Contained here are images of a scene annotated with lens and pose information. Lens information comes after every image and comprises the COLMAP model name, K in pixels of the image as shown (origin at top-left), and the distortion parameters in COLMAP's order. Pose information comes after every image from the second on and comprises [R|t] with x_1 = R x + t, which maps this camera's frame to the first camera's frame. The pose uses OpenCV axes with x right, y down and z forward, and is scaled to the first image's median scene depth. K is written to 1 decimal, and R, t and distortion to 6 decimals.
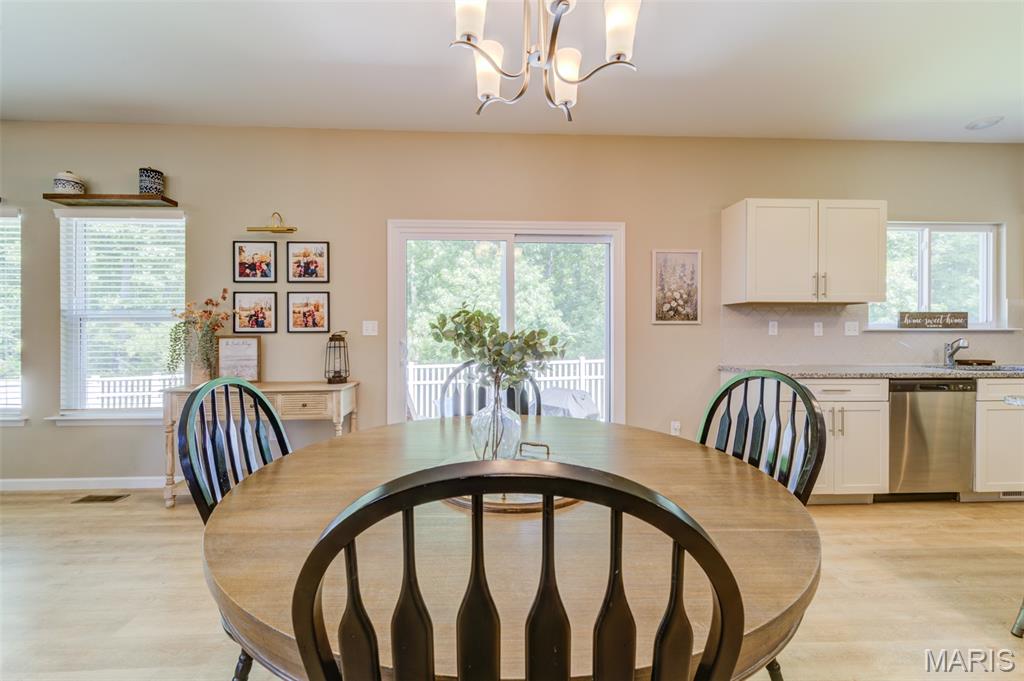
lens RADIAL K [[405.1, 0, 498.3], [0, 405.1, 331.5], [0, 0, 1]] dist [0.004415, -0.000150]
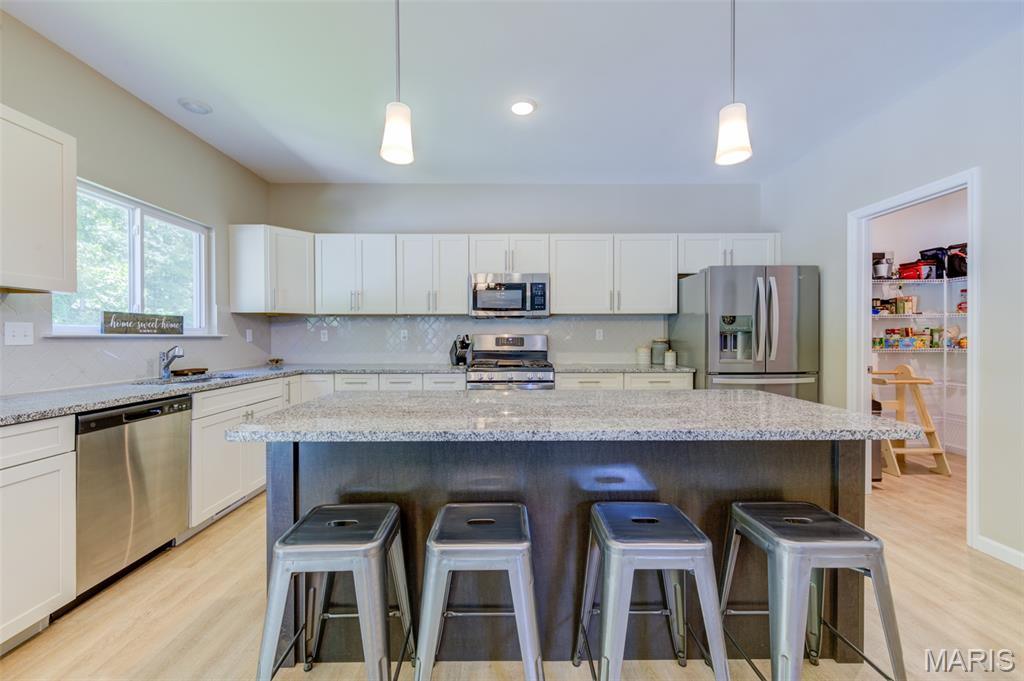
lens RADIAL K [[396.3, 0, 512.0], [0, 396.3, 340.5], [0, 0, 1]] dist [0.002516, -0.000007]
pose [[0.025790, -0.008360, 0.999632, 0.322623], [0.001674, 0.999964, 0.008320, -0.000164], [-0.999666, 0.001458, 0.025803, 0.275533]]
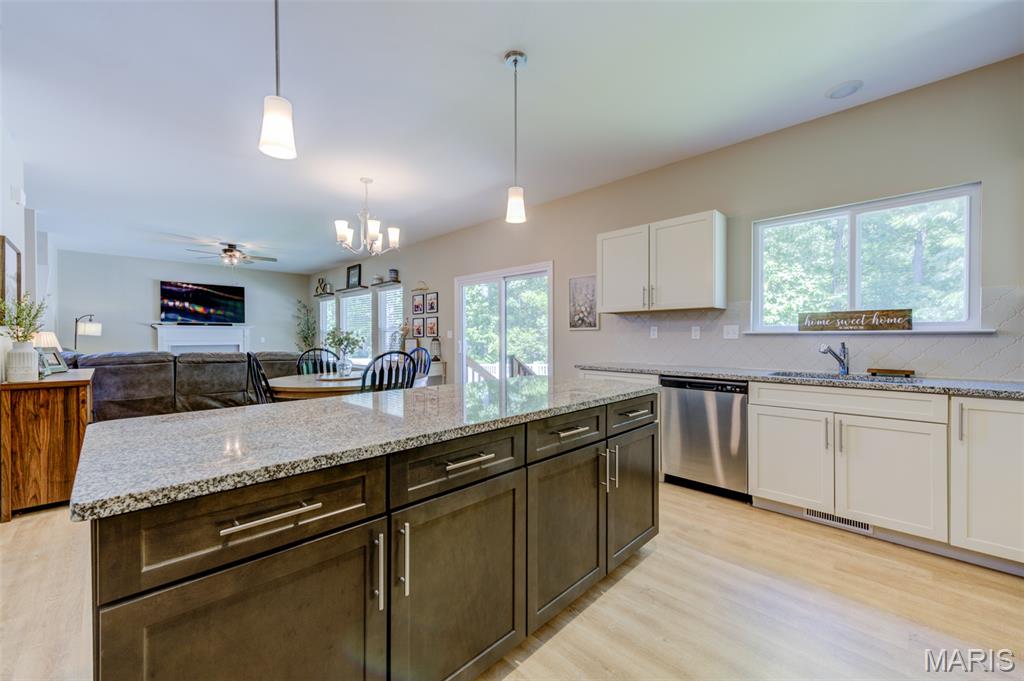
lens RADIAL K [[401.2, 0, 509.8], [0, 401.2, 335.3], [0, 0, 1]] dist [0.002221, -0.000072]
pose [[0.673936, -0.004440, -0.738776, 1.318773], [0.004711, 0.999987, -0.001712, 0.000476], [0.738775, -0.002326, 0.673948, -0.089339]]
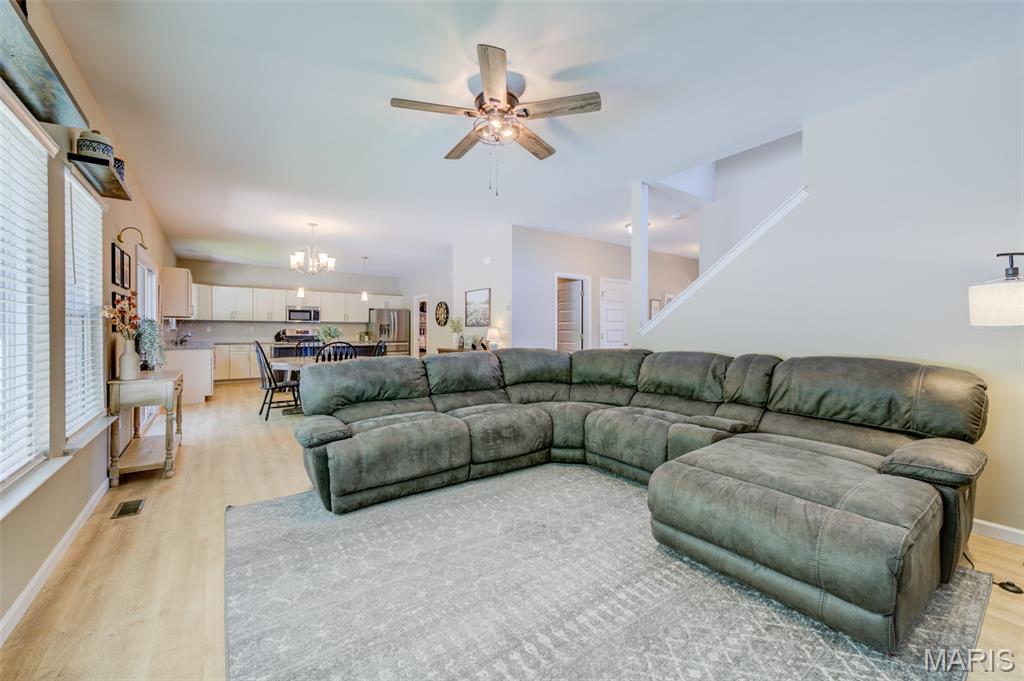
lens RADIAL K [[412.4, 0, 517.8], [0, 412.4, 334.4], [0, 0, 1]] dist [-0.000944, -0.000099]
pose [[-0.561497, -0.009425, 0.827425, -2.147302], [-0.003598, 0.999953, 0.008949, -0.004147], [-0.827471, 0.002048, -0.561505, 0.747400]]
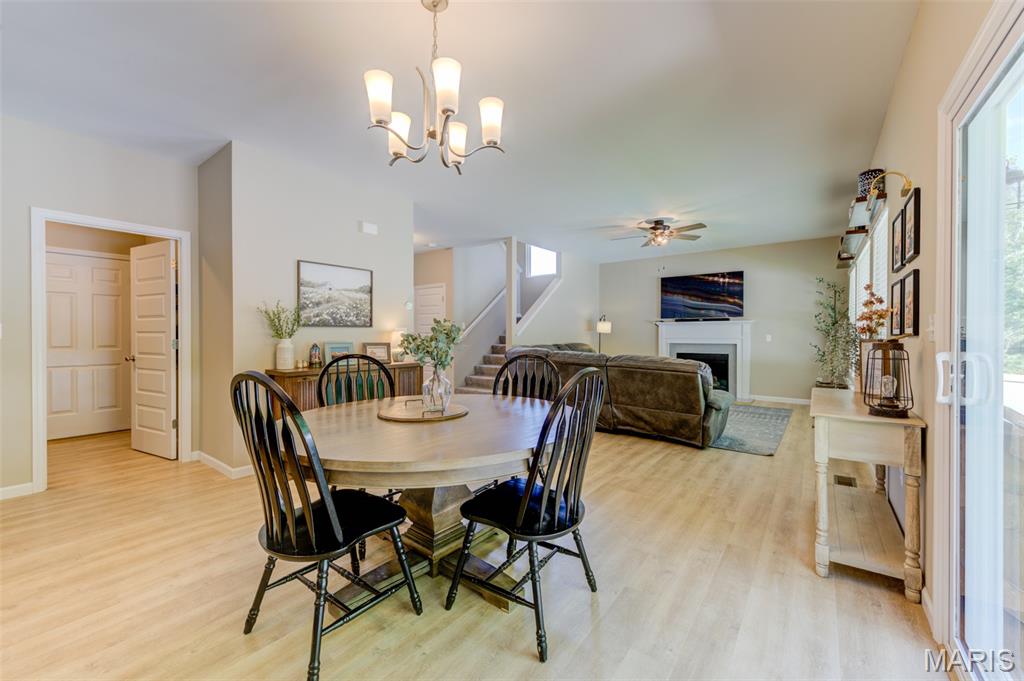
lens RADIAL K [[412.4, 0, 517.8], [0, 412.4, 334.4], [0, 0, 1]] dist [-0.000944, -0.000099]
pose [[-0.624920, -0.001040, -0.780688, 0.473212], [0.001847, 0.999994, -0.002811, 0.003047], [0.780687, -0.003198, -0.624914, 0.956481]]
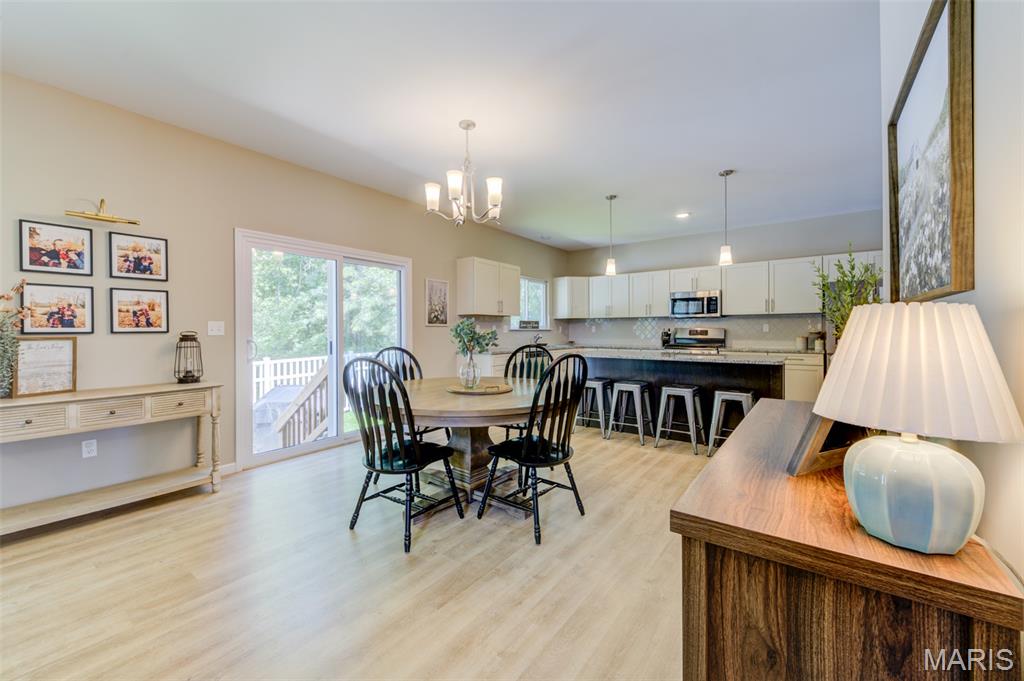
lens RADIAL K [[412.4, 0, 517.8], [0, 412.4, 334.4], [0, 0, 1]] dist [-0.000944, -0.000099]
pose [[0.615419, -0.009953, 0.788137, -0.682989], [0.003416, 0.999945, 0.009961, -0.000509], [-0.788193, -0.003438, 0.615419, -0.270737]]
